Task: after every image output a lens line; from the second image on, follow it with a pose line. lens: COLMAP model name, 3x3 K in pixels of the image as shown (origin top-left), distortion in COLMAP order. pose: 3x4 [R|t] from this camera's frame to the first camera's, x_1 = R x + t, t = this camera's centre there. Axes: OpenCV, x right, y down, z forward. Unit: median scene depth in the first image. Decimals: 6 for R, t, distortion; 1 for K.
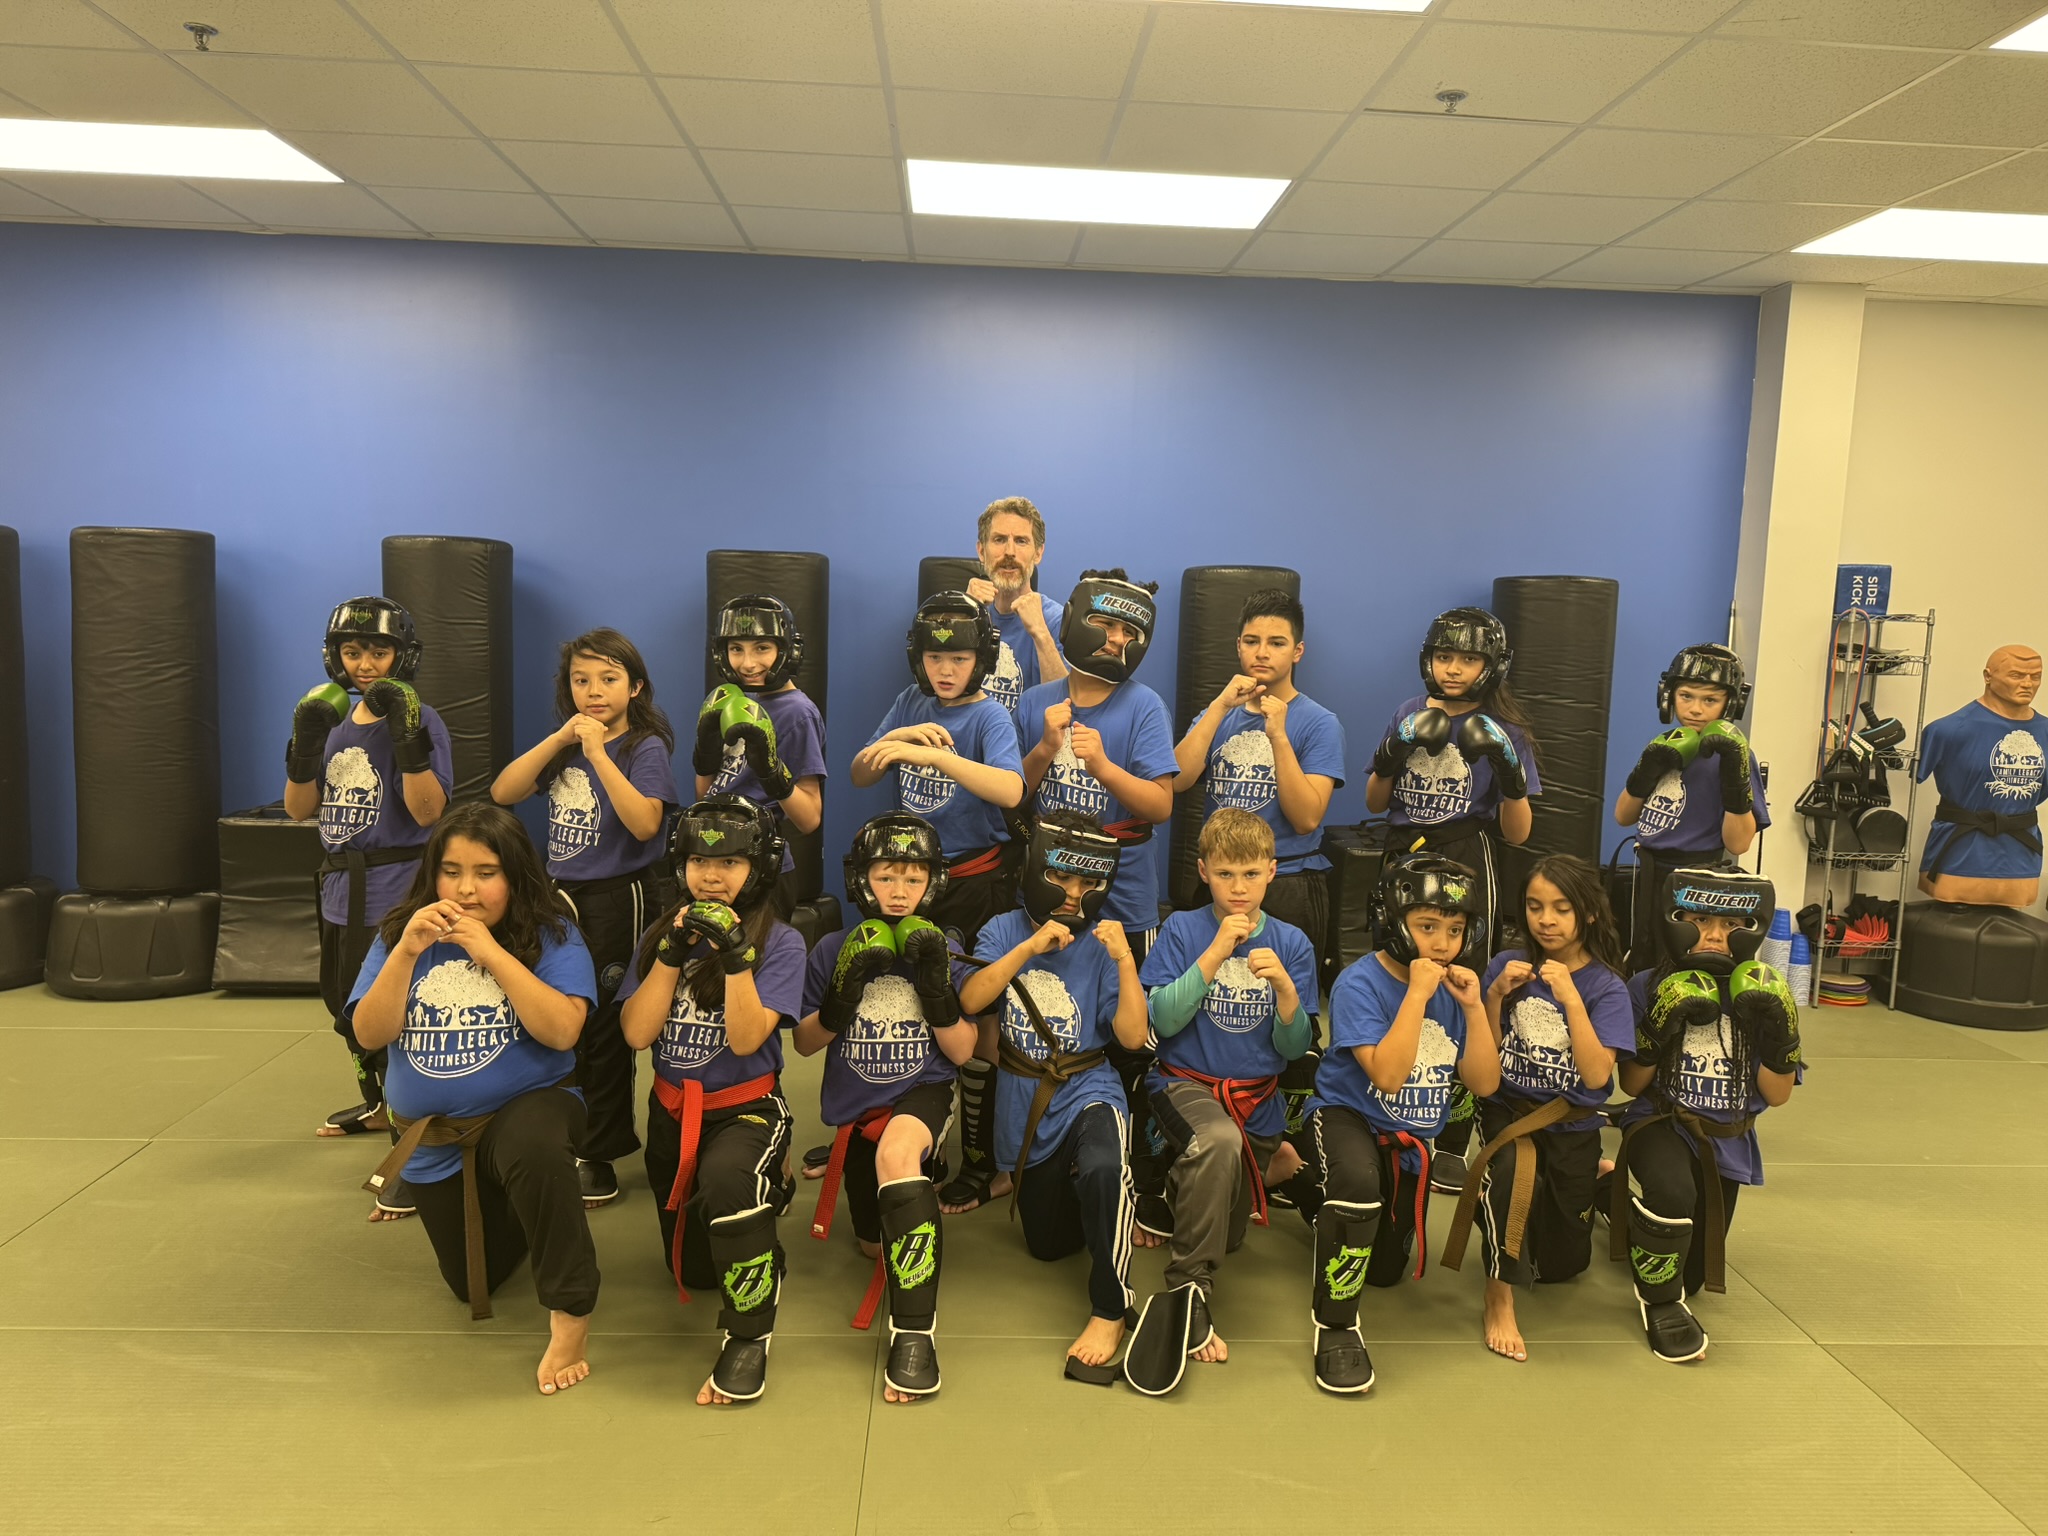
lens RADIAL K [[1452.6, 0, 1026.4], [0, 1452.6, 765.9], [0, 0, 1]] dist [0.028759, -0.016912]
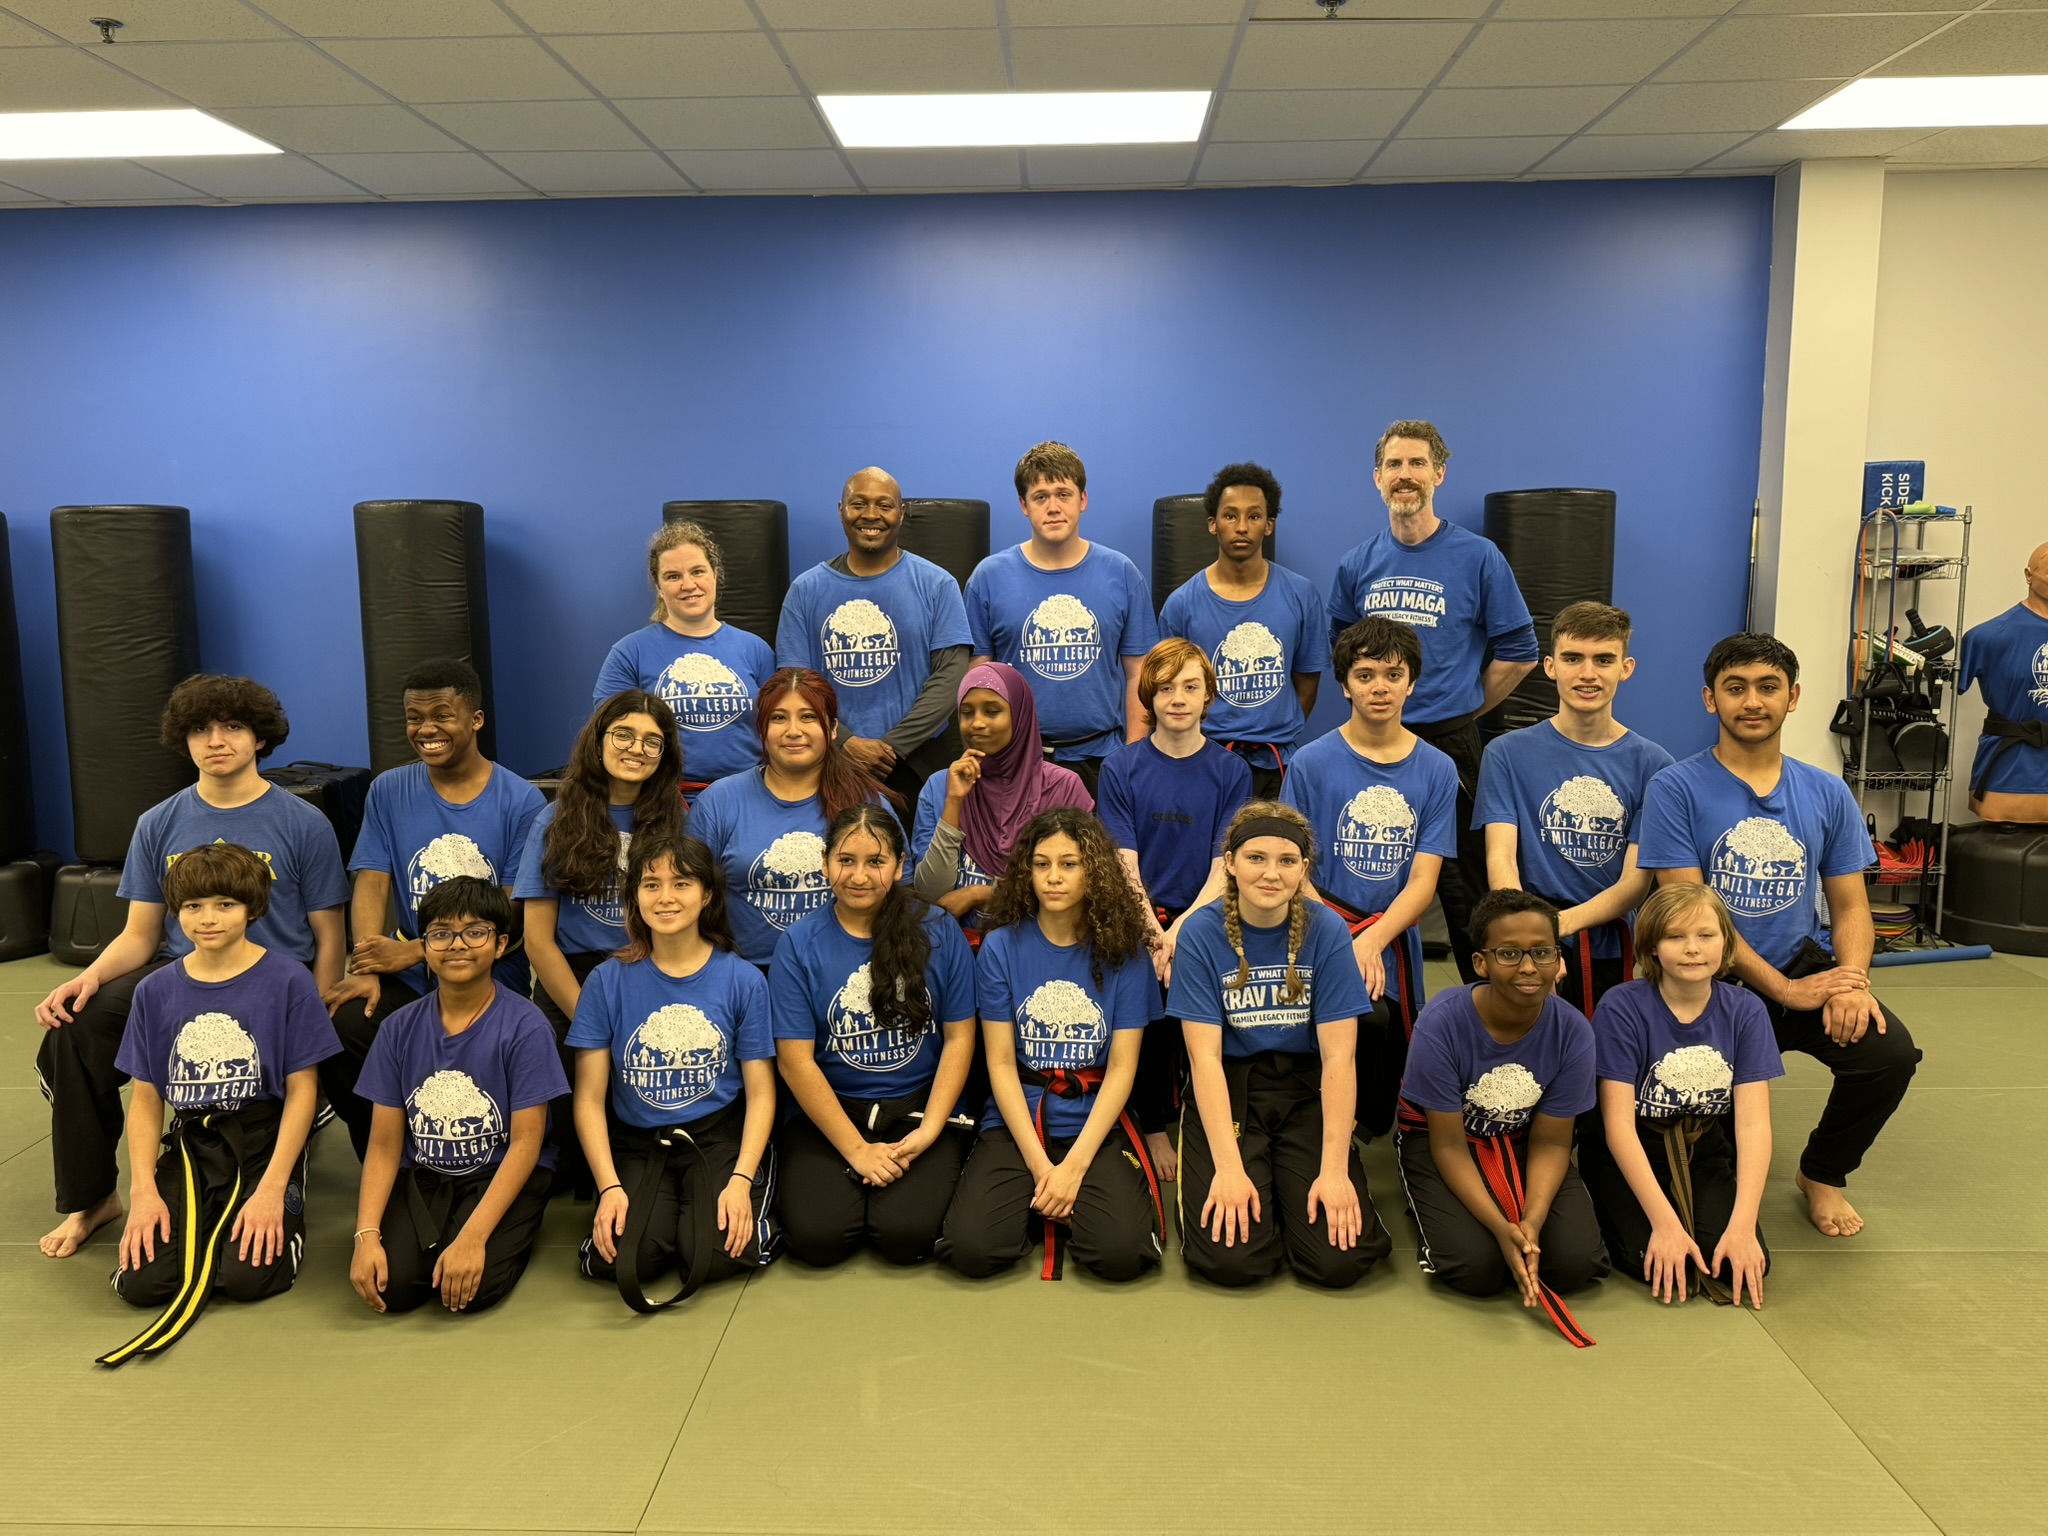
lens RADIAL K [[1596.0, 0, 1021.7], [0, 1596.0, 765.6], [0, 0, 1]] dist [0.027515, -0.007957]
pose [[0.996195, -0.032017, -0.081057, 0.100770], [0.034002, 0.999152, 0.023221, 0.013092], [0.080244, -0.025889, 0.996439, -0.065528]]
